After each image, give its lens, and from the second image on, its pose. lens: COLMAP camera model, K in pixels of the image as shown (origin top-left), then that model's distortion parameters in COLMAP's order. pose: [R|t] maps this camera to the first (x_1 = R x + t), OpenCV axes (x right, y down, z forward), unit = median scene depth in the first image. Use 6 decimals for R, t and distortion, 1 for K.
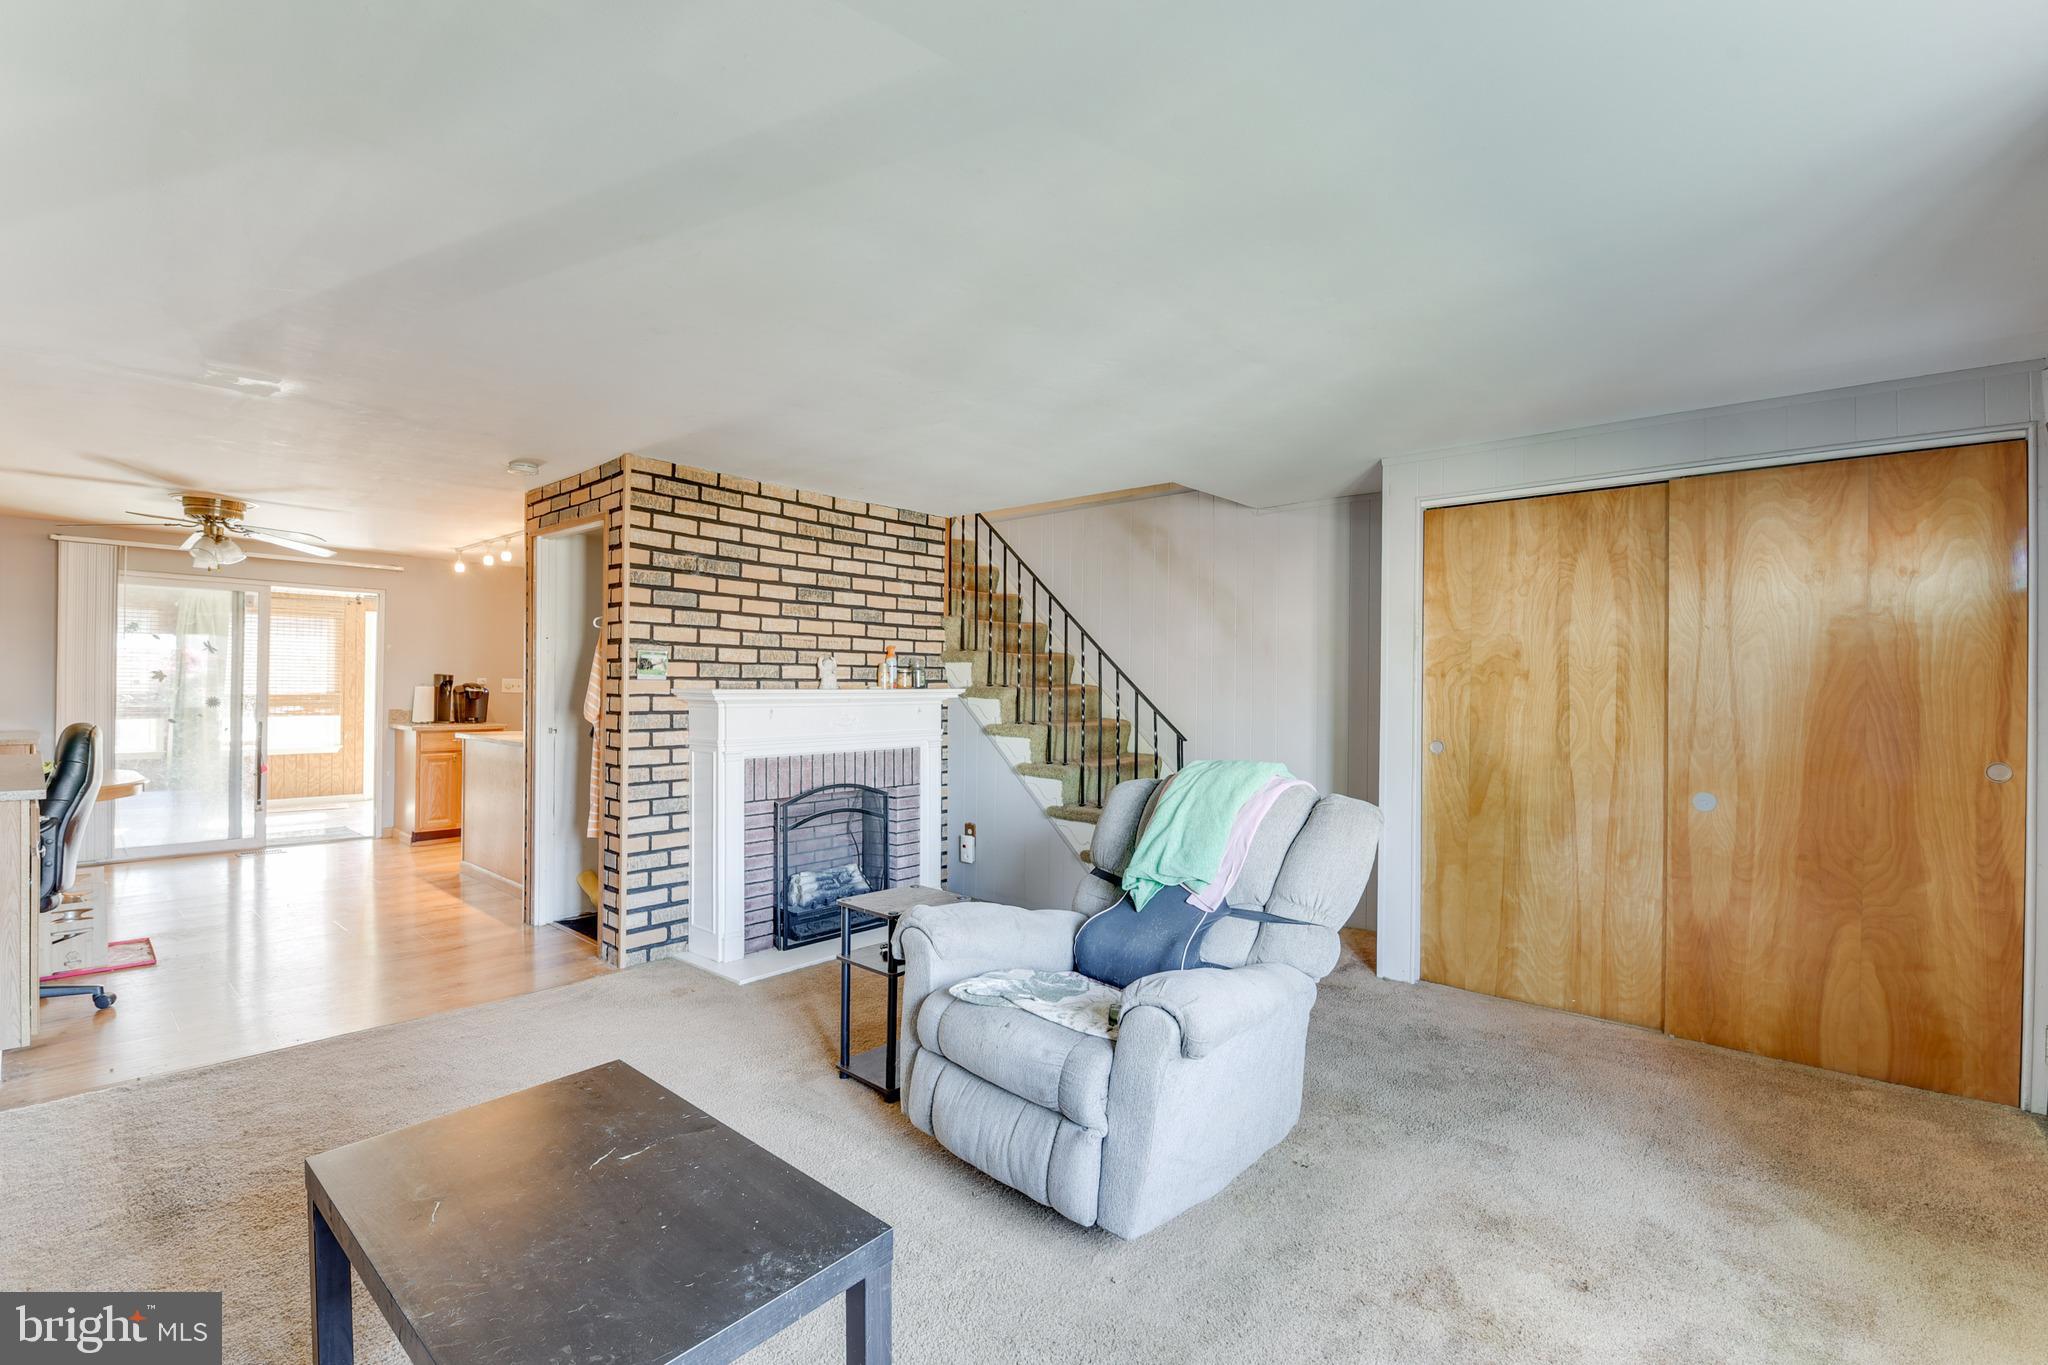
lens RADIAL K [[893.1, 0, 1030.1], [0, 893.1, 702.6], [0, 0, 1]] dist [-0.000701, -0.000206]
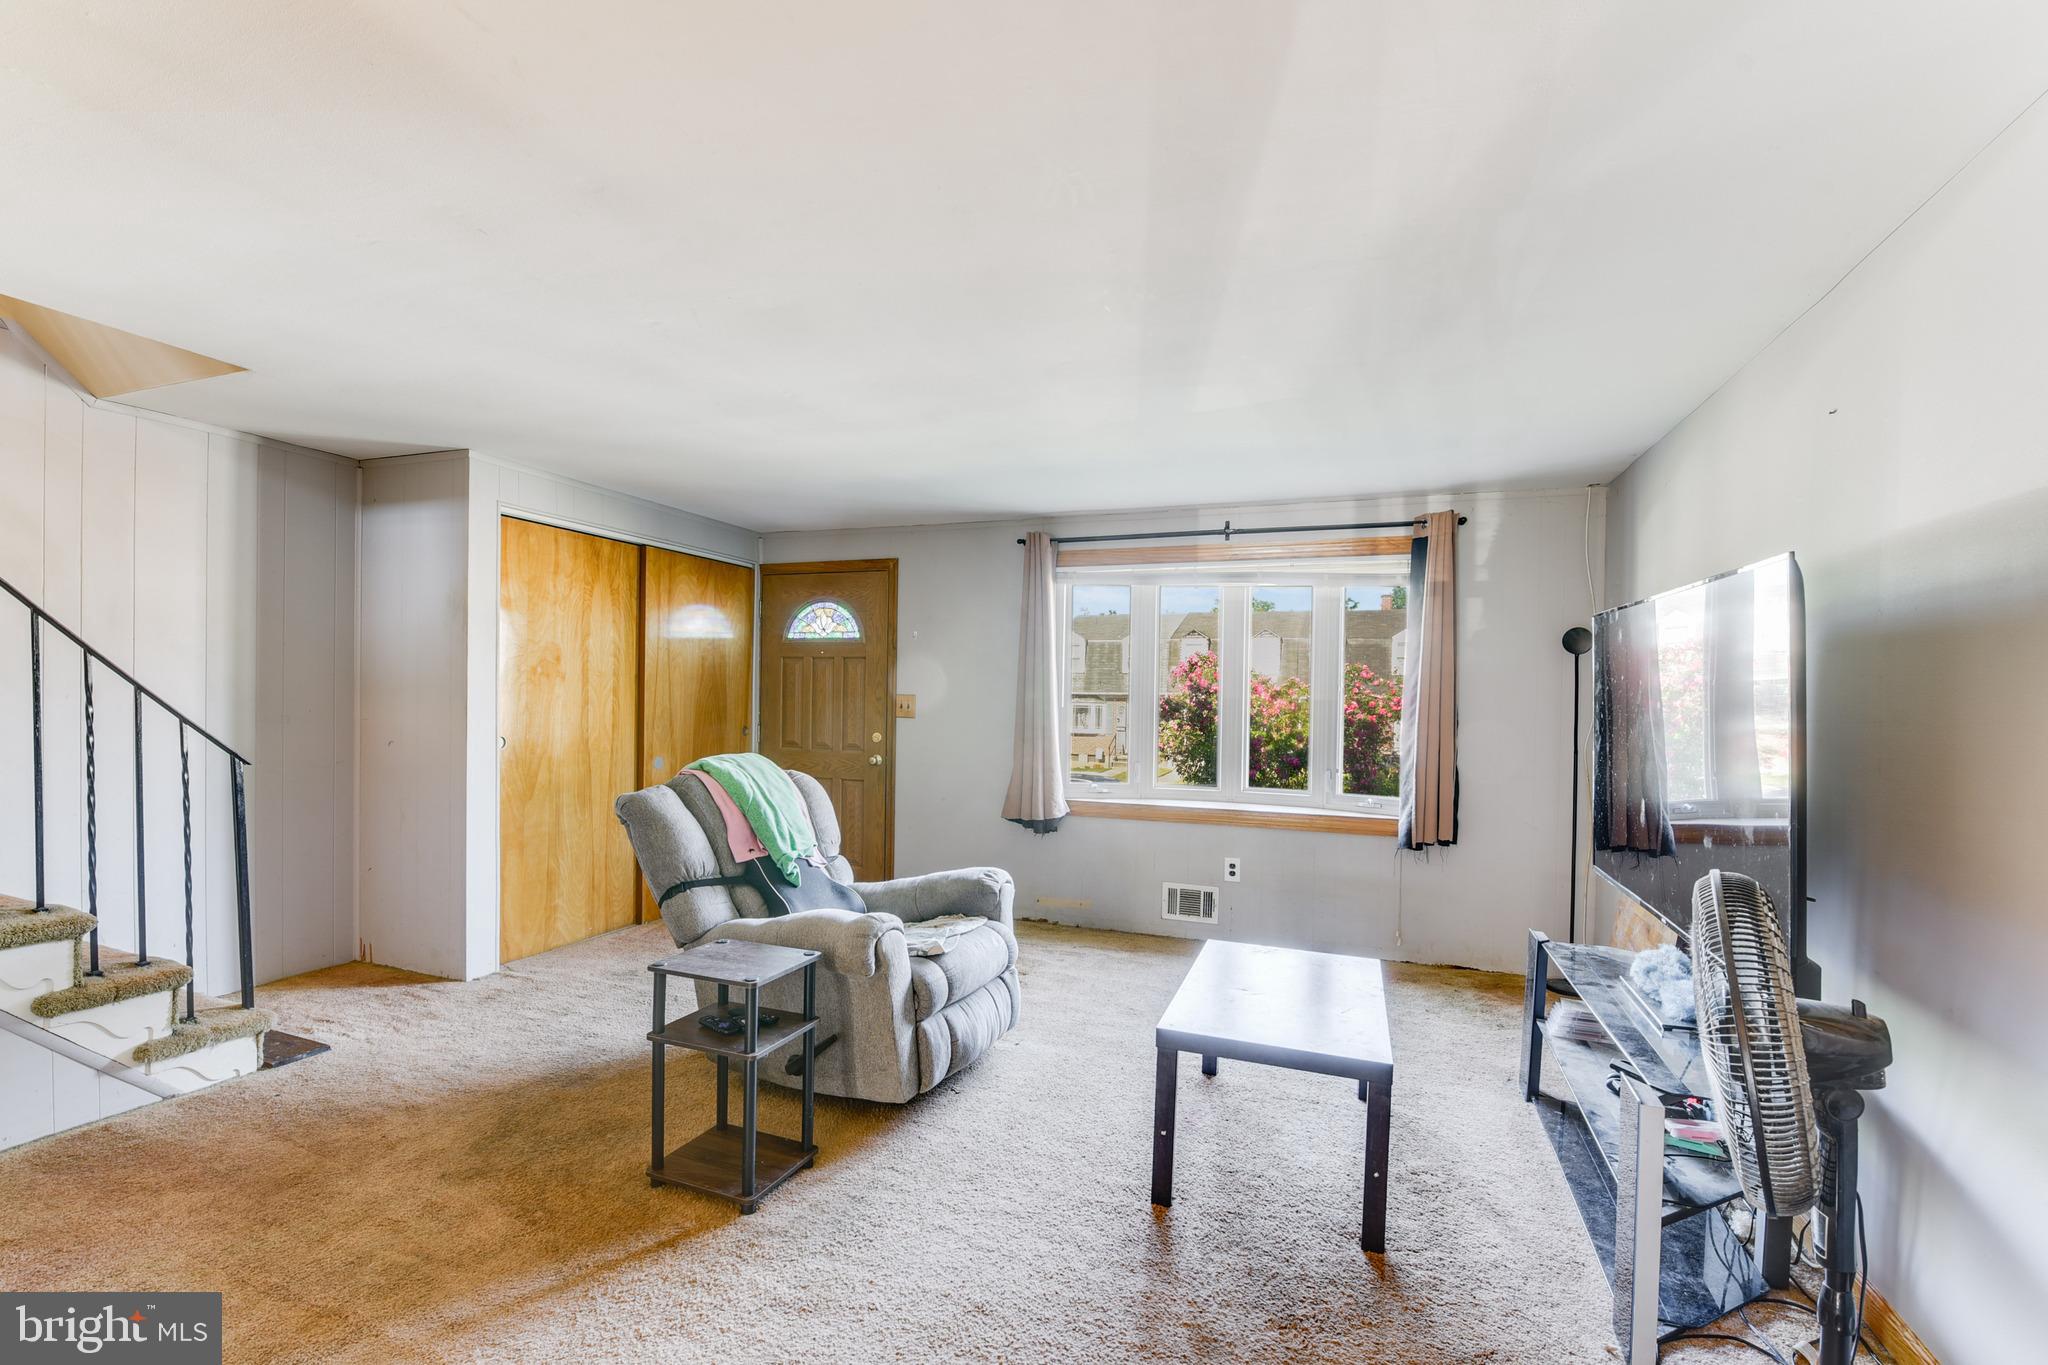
lens RADIAL K [[898.6, 0, 1027.4], [0, 898.6, 715.3], [0, 0, 1]] dist [-0.019936, -0.000597]
pose [[-0.361361, -0.030159, 0.931938, -0.671716], [0.000037, 0.999476, 0.032360, -0.014937], [-0.932426, 0.011728, -0.361171, 0.721528]]
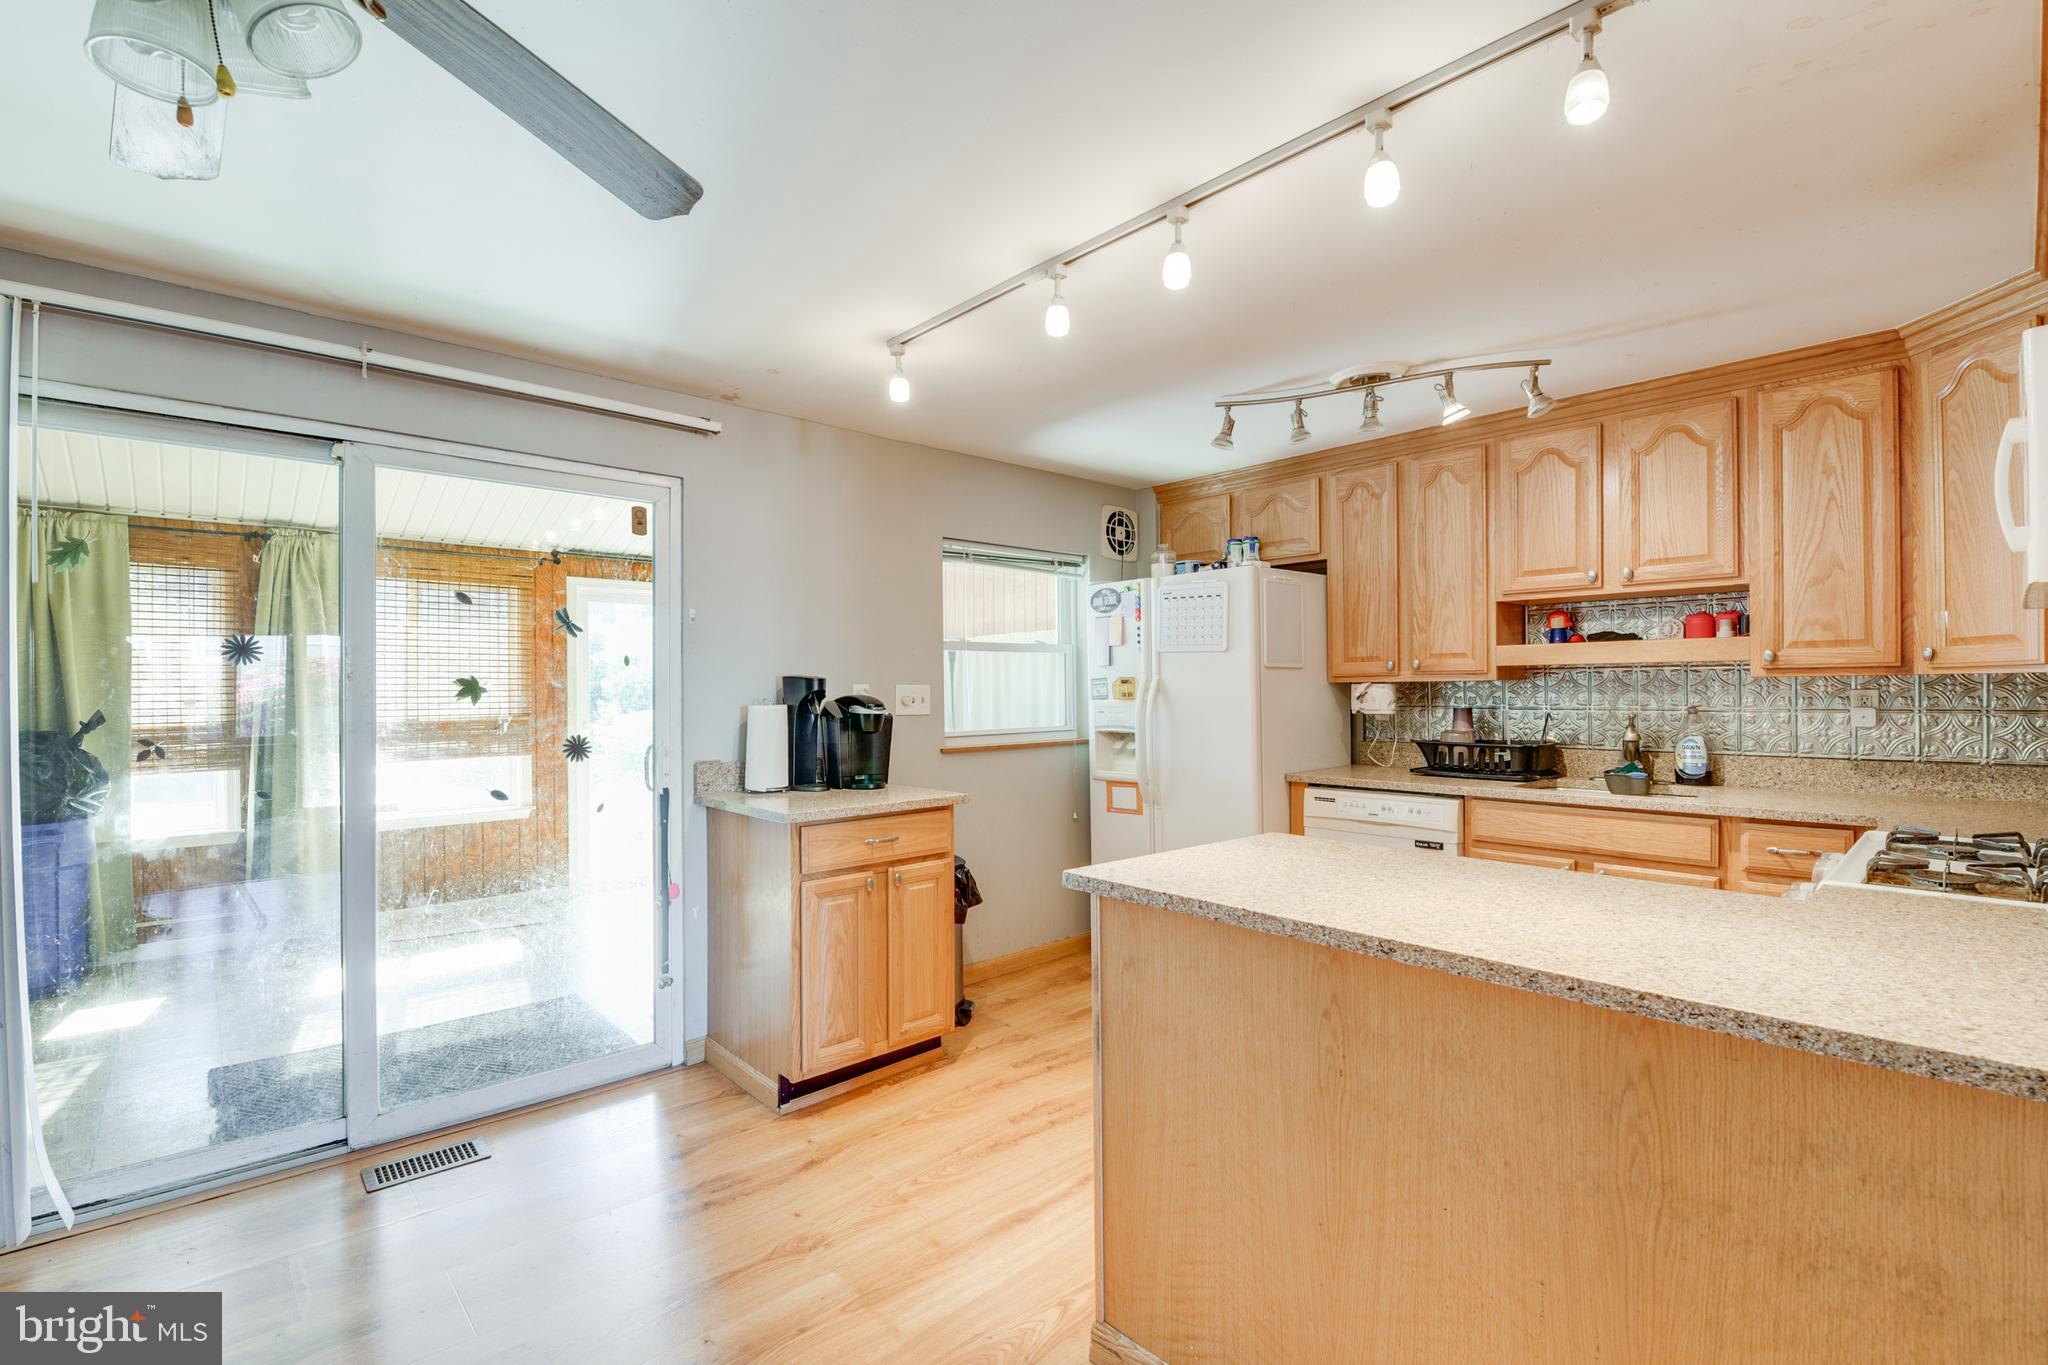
lens RADIAL K [[917.6, 0, 1015.9], [0, 917.6, 694.2], [0, 0, 1]] dist [-0.017301, -0.000683]
pose [[0.994087, -0.016433, -0.107336, -0.857245], [0.014864, 0.999771, -0.015400, -0.024913], [0.107565, 0.013714, 0.994103, 0.961512]]
